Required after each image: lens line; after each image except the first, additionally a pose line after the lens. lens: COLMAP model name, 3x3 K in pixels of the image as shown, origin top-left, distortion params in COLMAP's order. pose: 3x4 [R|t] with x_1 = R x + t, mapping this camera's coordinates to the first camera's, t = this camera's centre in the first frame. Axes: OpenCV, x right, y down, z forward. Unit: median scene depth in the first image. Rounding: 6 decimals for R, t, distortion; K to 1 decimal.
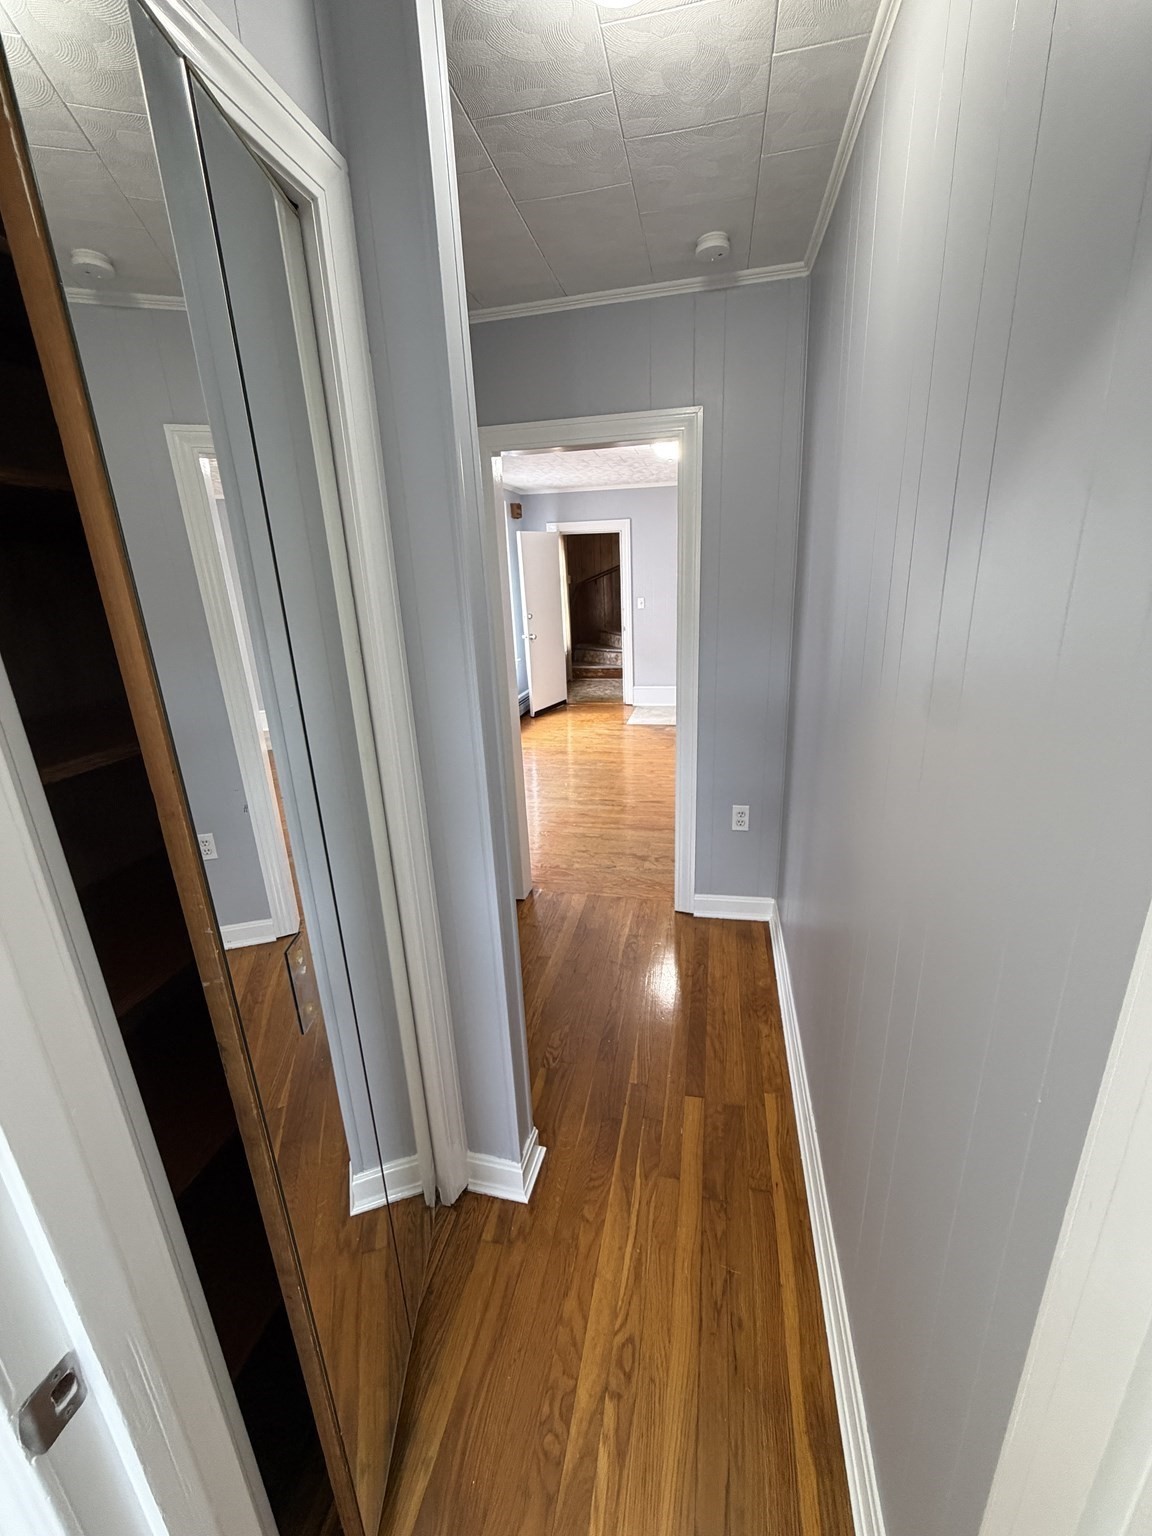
lens RADIAL K [[605.8, 0, 577.8], [0, 605.8, 764.7], [0, 0, 1]] dist [-0.004111, 0.000846]
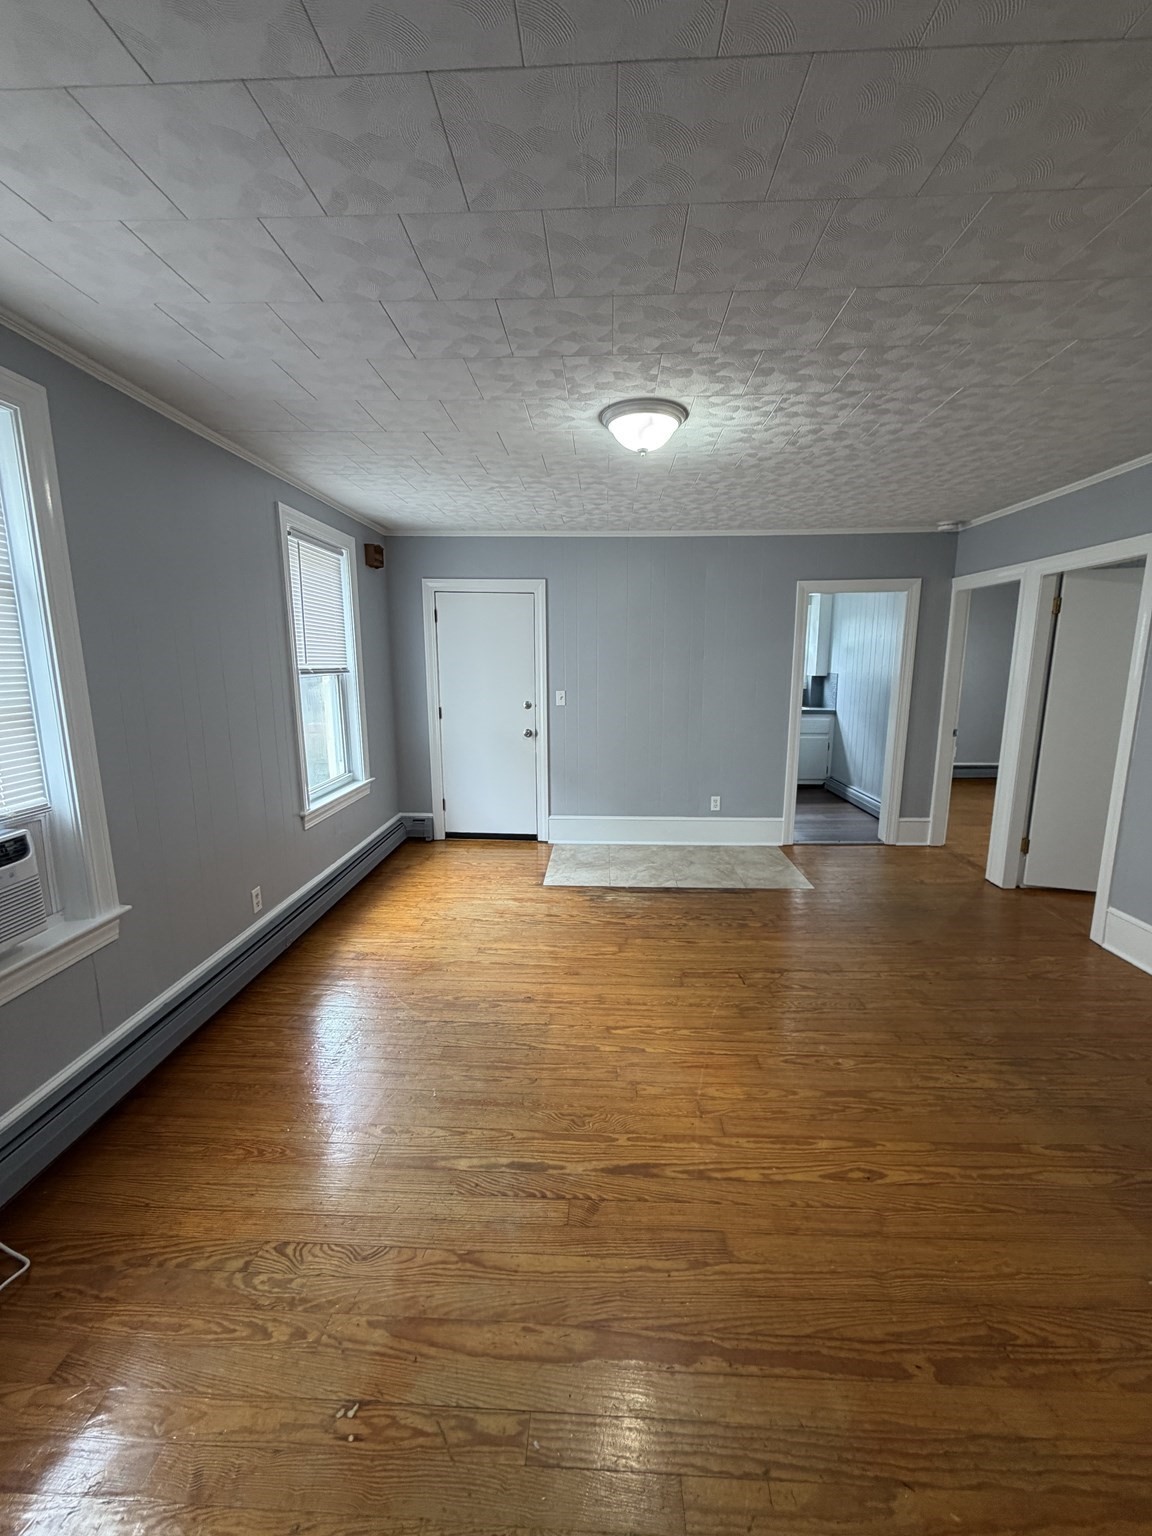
lens RADIAL K [[605.8, 0, 576.7], [0, 605.8, 766.3], [0, 0, 1]] dist [-0.004111, 0.000846]
pose [[0.984749, 0.011029, 0.173630, 0.005120], [0.011279, 0.991842, -0.126971, -0.151734], [-0.173614, 0.126993, 0.976591, 0.494374]]
